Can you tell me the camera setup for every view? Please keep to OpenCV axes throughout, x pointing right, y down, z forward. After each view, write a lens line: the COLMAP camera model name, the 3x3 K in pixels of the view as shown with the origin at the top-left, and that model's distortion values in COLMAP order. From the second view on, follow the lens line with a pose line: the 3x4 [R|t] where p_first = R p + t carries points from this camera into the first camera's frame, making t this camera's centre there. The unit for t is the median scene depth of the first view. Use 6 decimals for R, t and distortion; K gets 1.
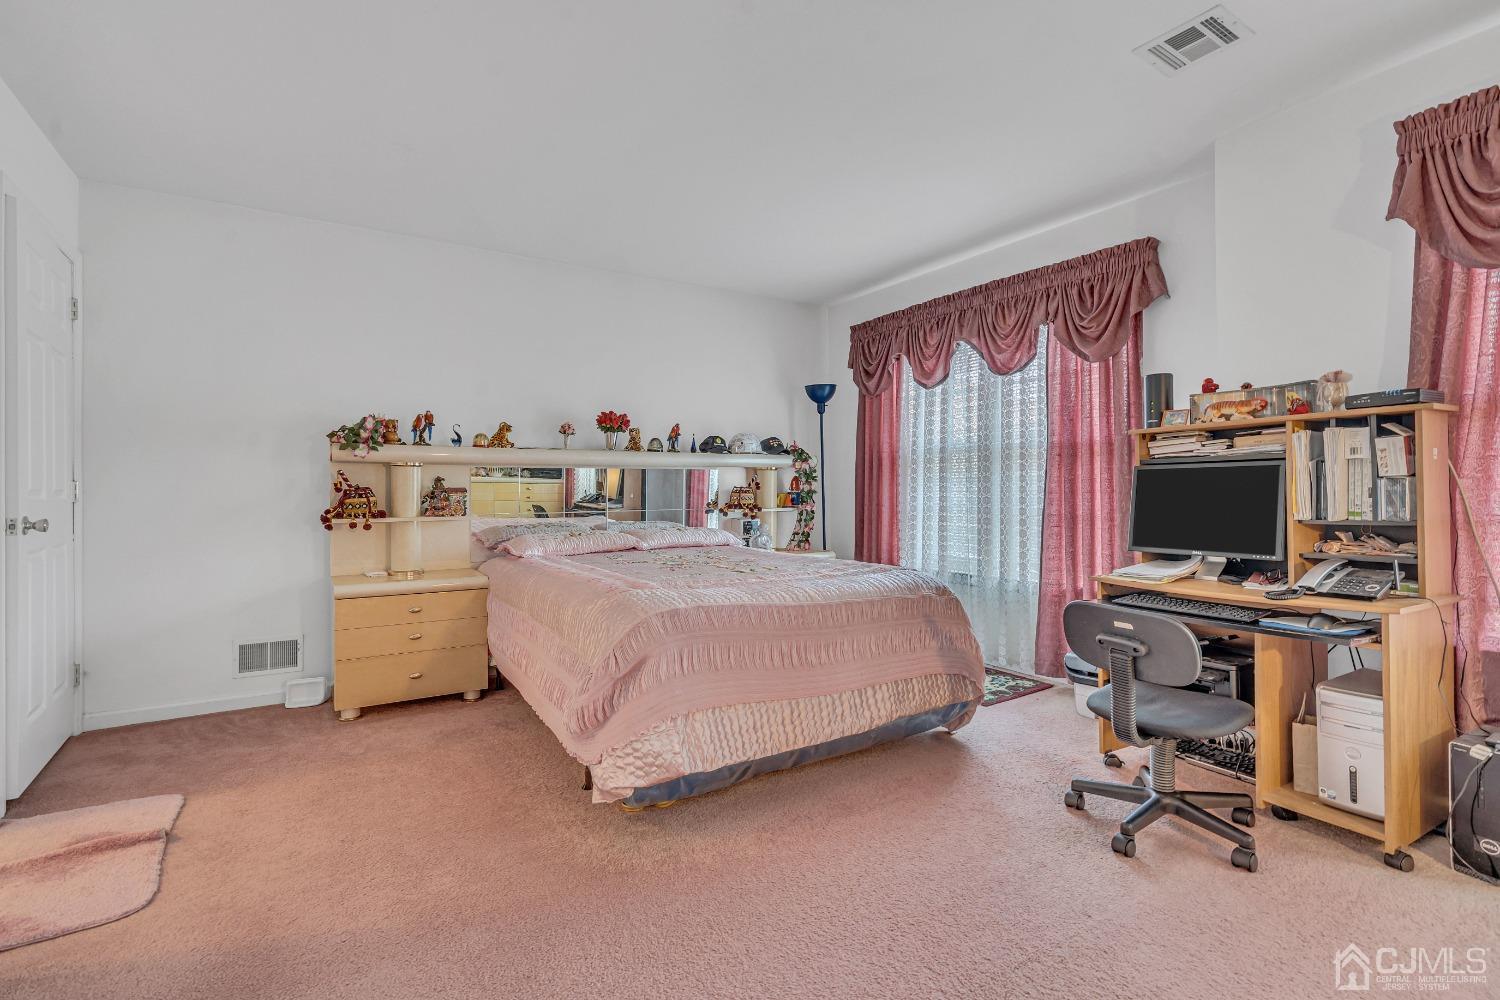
lens RADIAL K [[692.4, 0, 756.0], [0, 692.4, 500.9], [0, 0, 1]] dist [-0.005383, 0.004263]
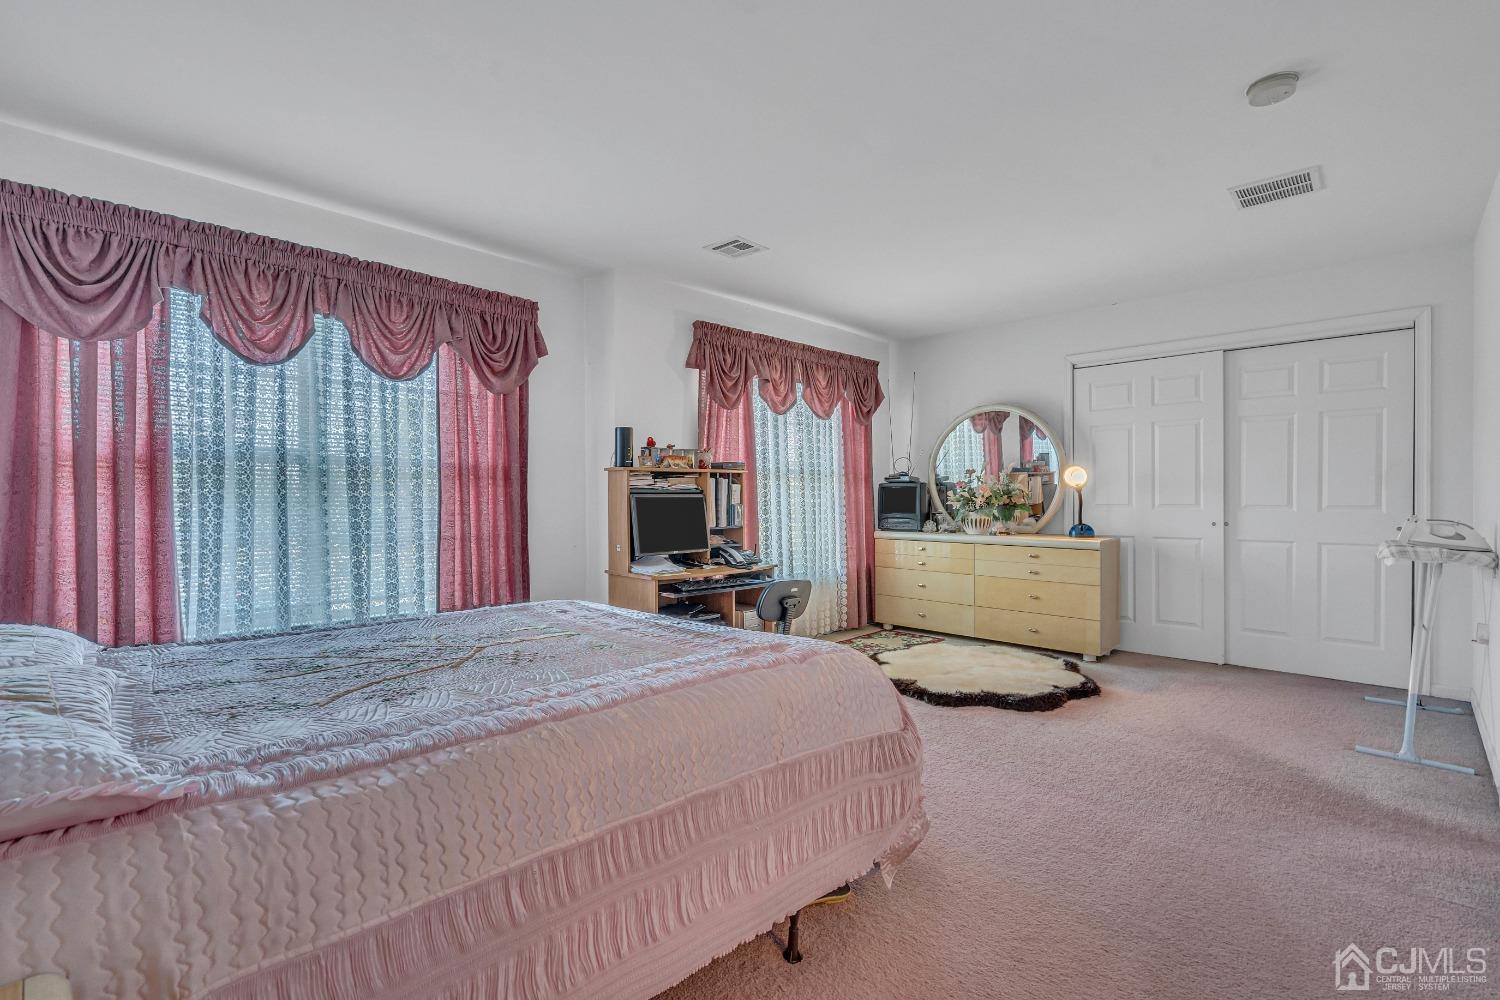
lens RADIAL K [[692.4, 0, 755.2], [0, 692.4, 502.2], [0, 0, 1]] dist [-0.005383, 0.004263]
pose [[-0.230666, 0.016682, 0.972890, -0.841937], [0.023533, 0.999656, -0.011562, -0.014290], [-0.972748, 0.020228, -0.230979, 1.128536]]
